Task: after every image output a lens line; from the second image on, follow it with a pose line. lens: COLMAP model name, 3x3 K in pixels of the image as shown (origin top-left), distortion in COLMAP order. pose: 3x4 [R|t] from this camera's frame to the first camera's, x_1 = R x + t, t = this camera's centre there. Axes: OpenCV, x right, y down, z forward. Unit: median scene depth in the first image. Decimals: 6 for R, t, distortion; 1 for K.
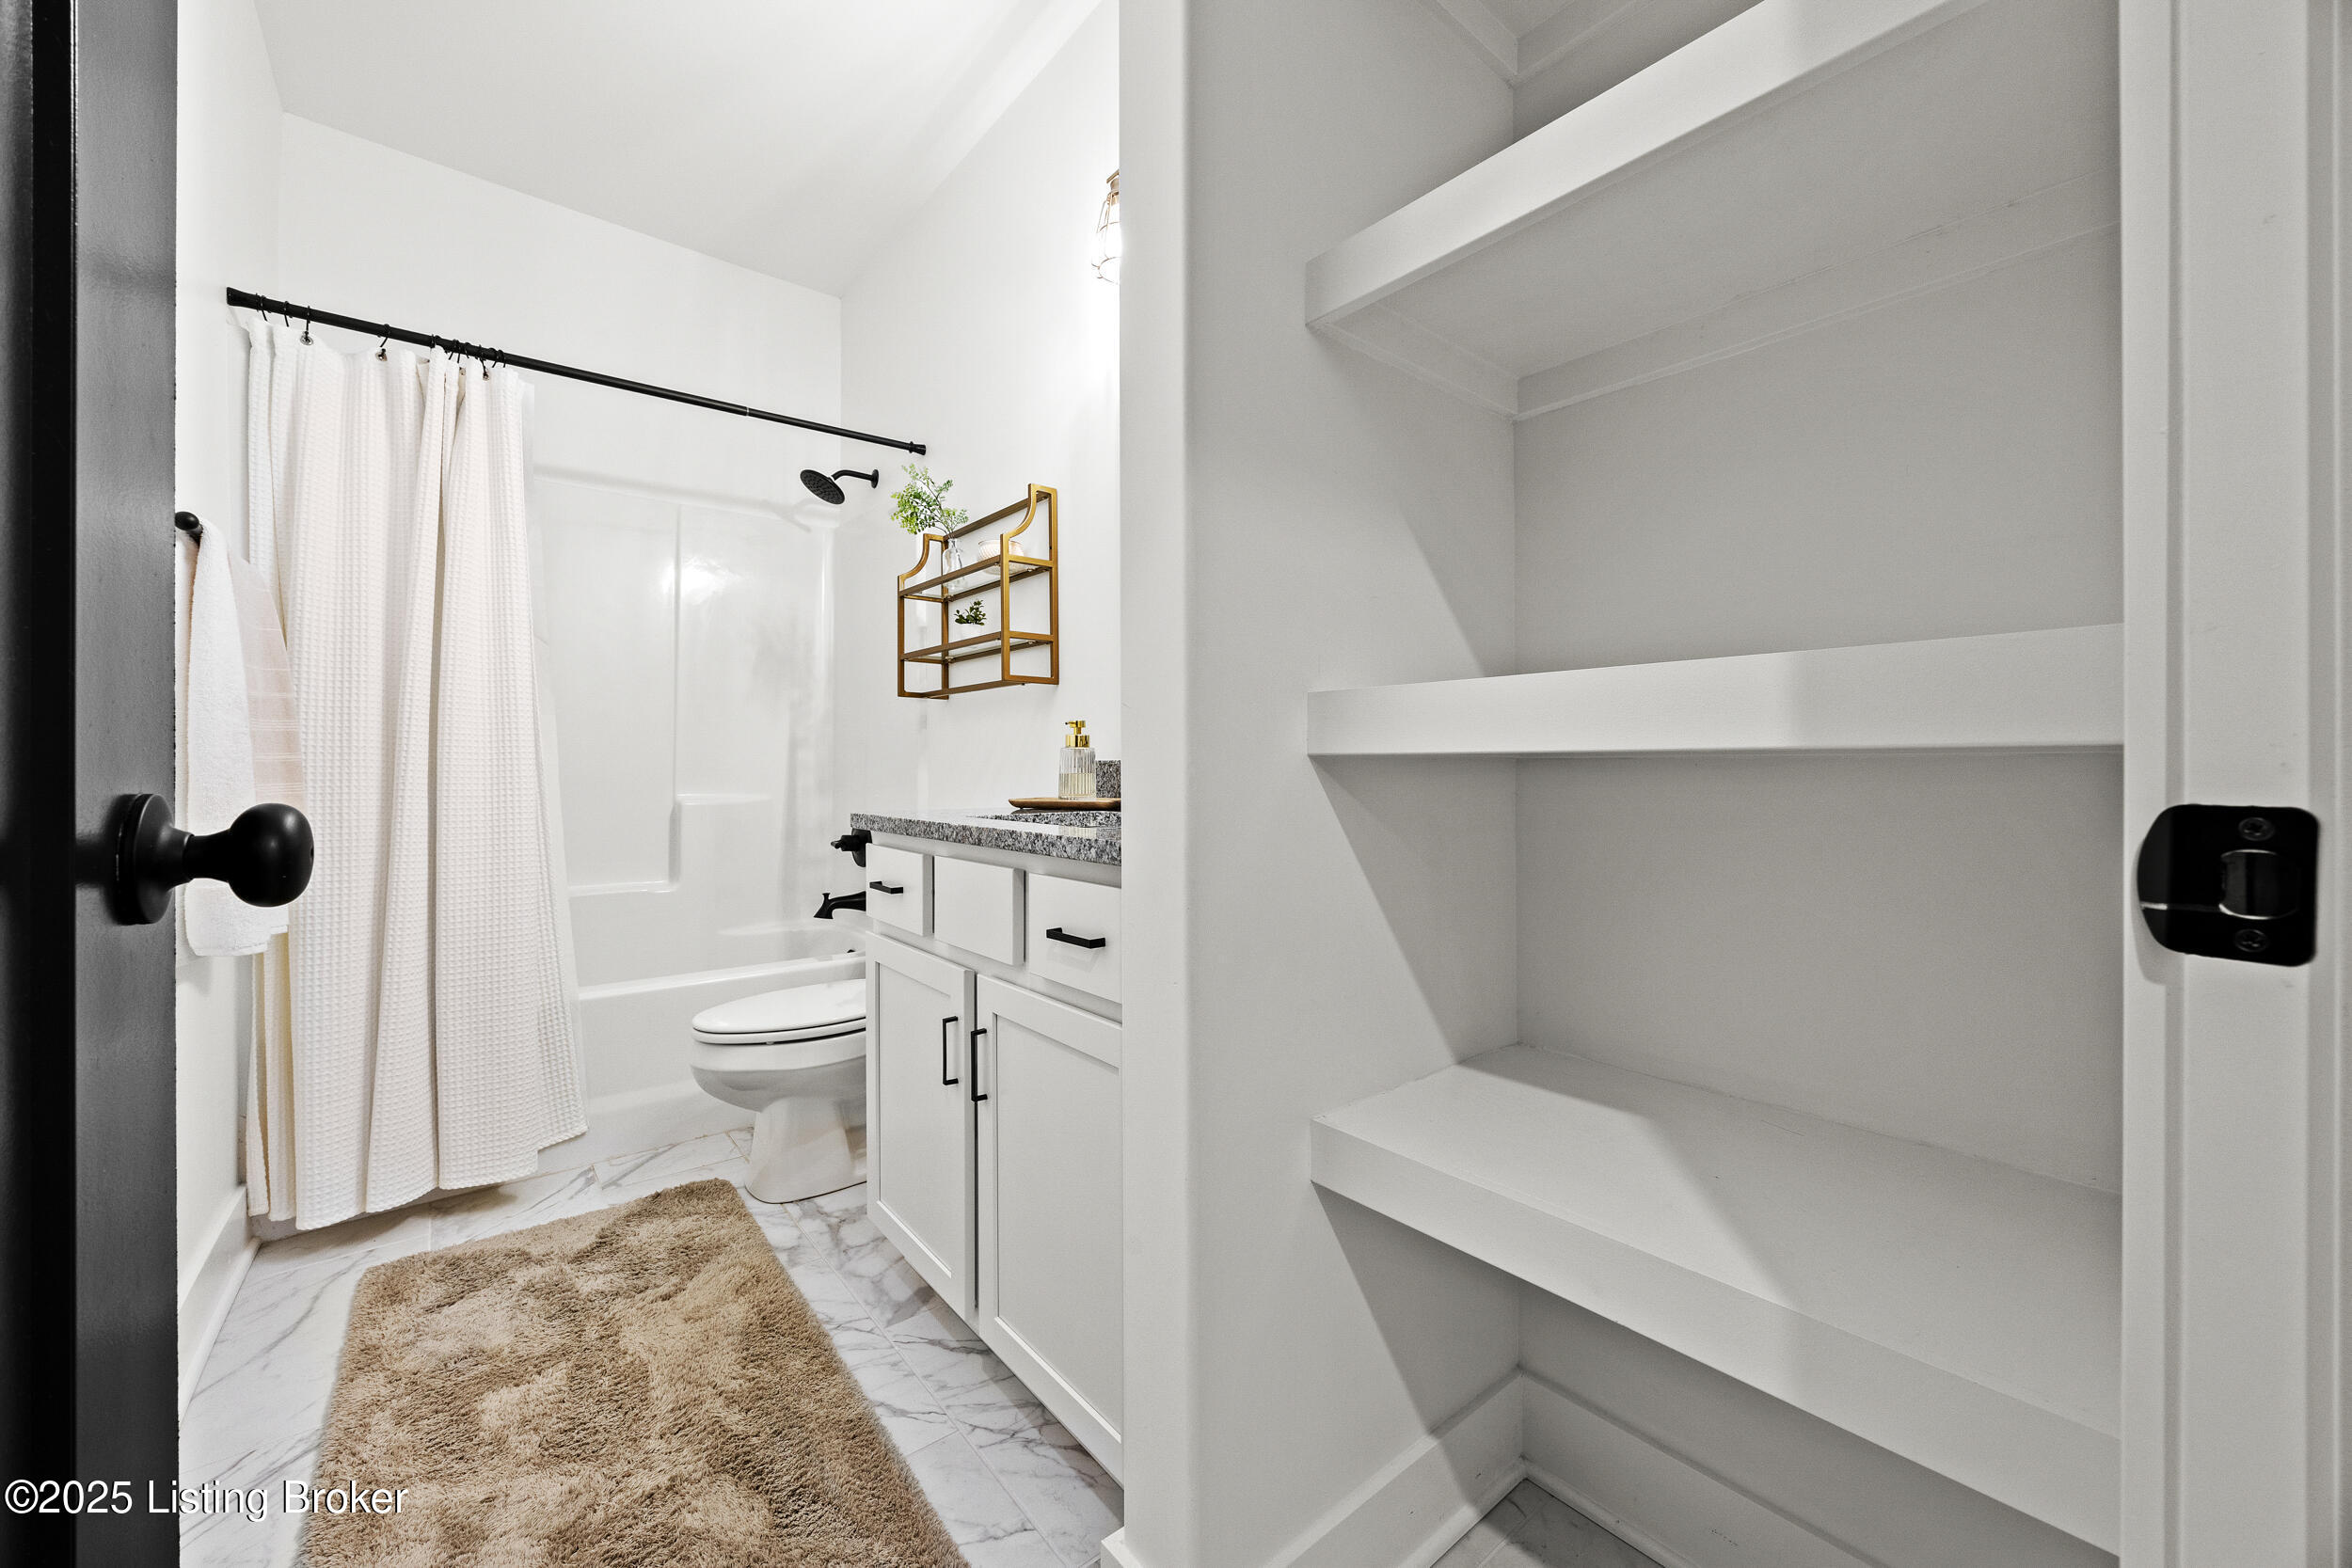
lens RADIAL K [[898.9, 0, 1169.9], [0, 898.9, 771.9], [0, 0, 1]] dist [-0.004764, 0.000342]
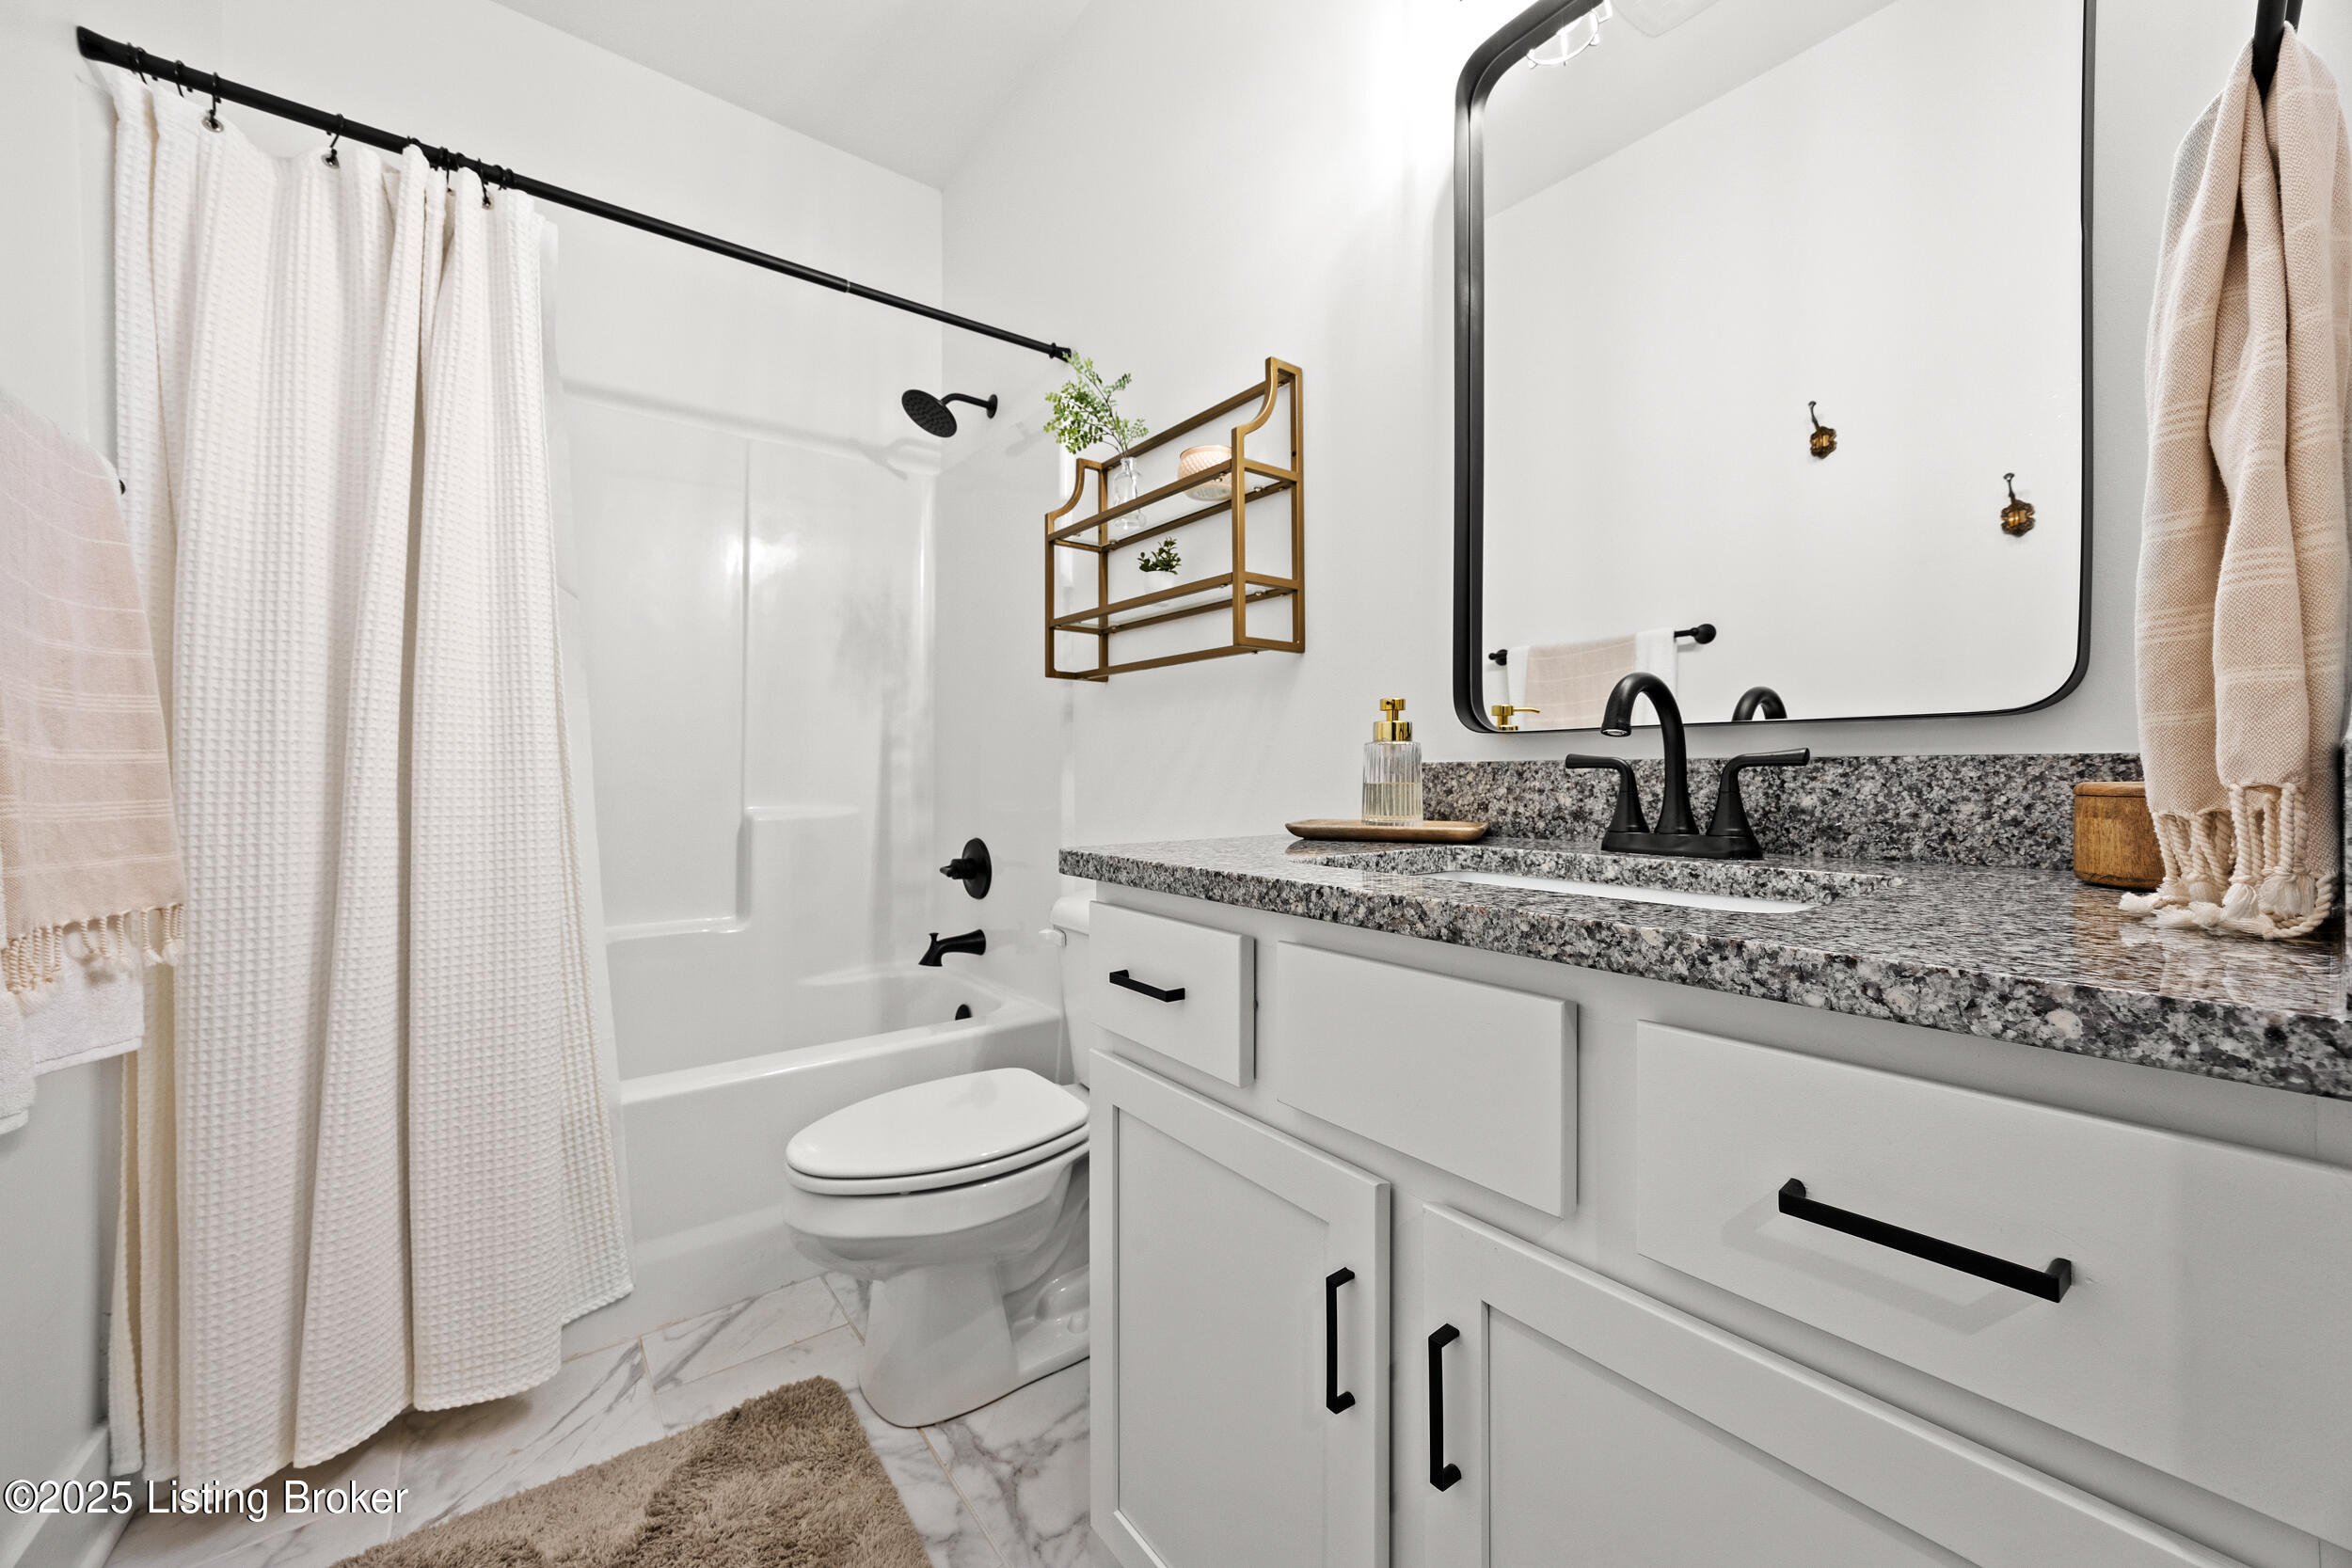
lens RADIAL K [[898.9, 0, 1182.1], [0, 898.9, 775.4], [0, 0, 1]] dist [-0.004764, 0.000342]
pose [[0.999568, -0.000557, -0.029377, -0.222198], [0.000541, 1.000000, -0.000562, -0.002984], [0.029377, 0.000546, 0.999568, 0.347335]]
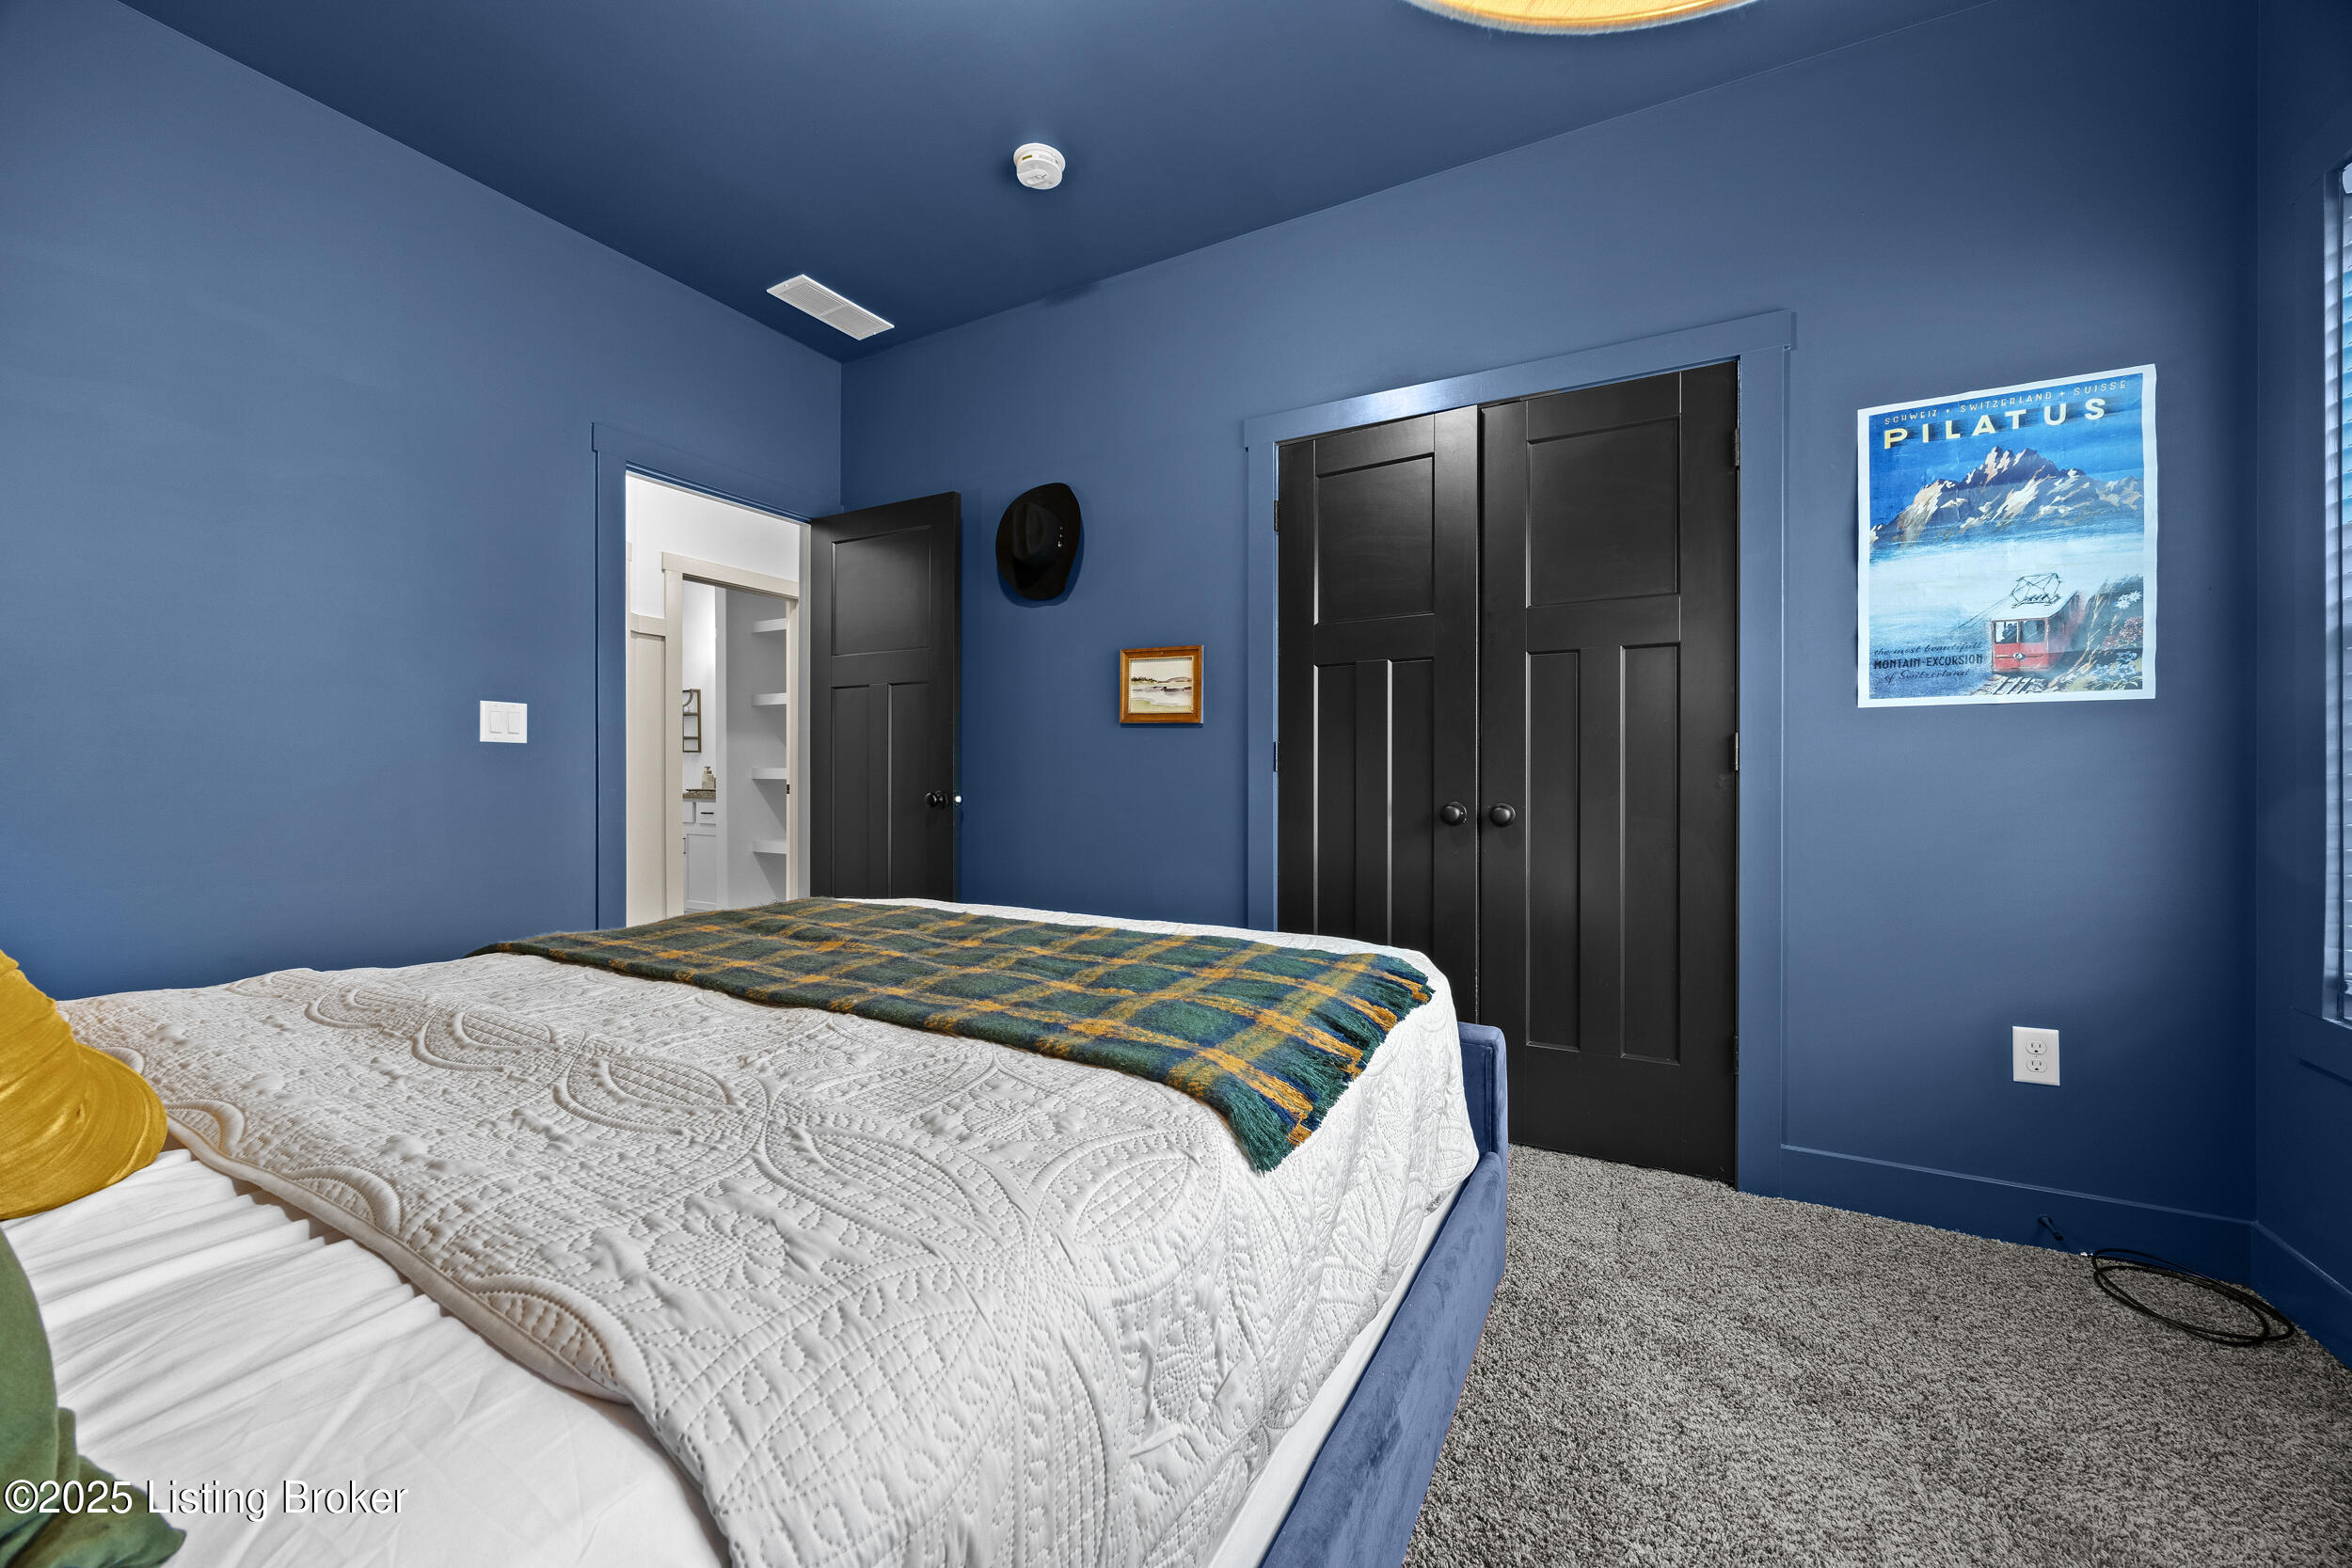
lens RADIAL K [[898.9, 0, 1176.7], [0, 898.9, 772.2], [0, 0, 1]] dist [-0.004764, 0.000342]
pose [[0.930110, 0.004368, 0.367255, 0.301284], [-0.004306, 0.999990, -0.000989, -0.038045], [-0.367255, -0.000661, 0.930120, -2.817306]]
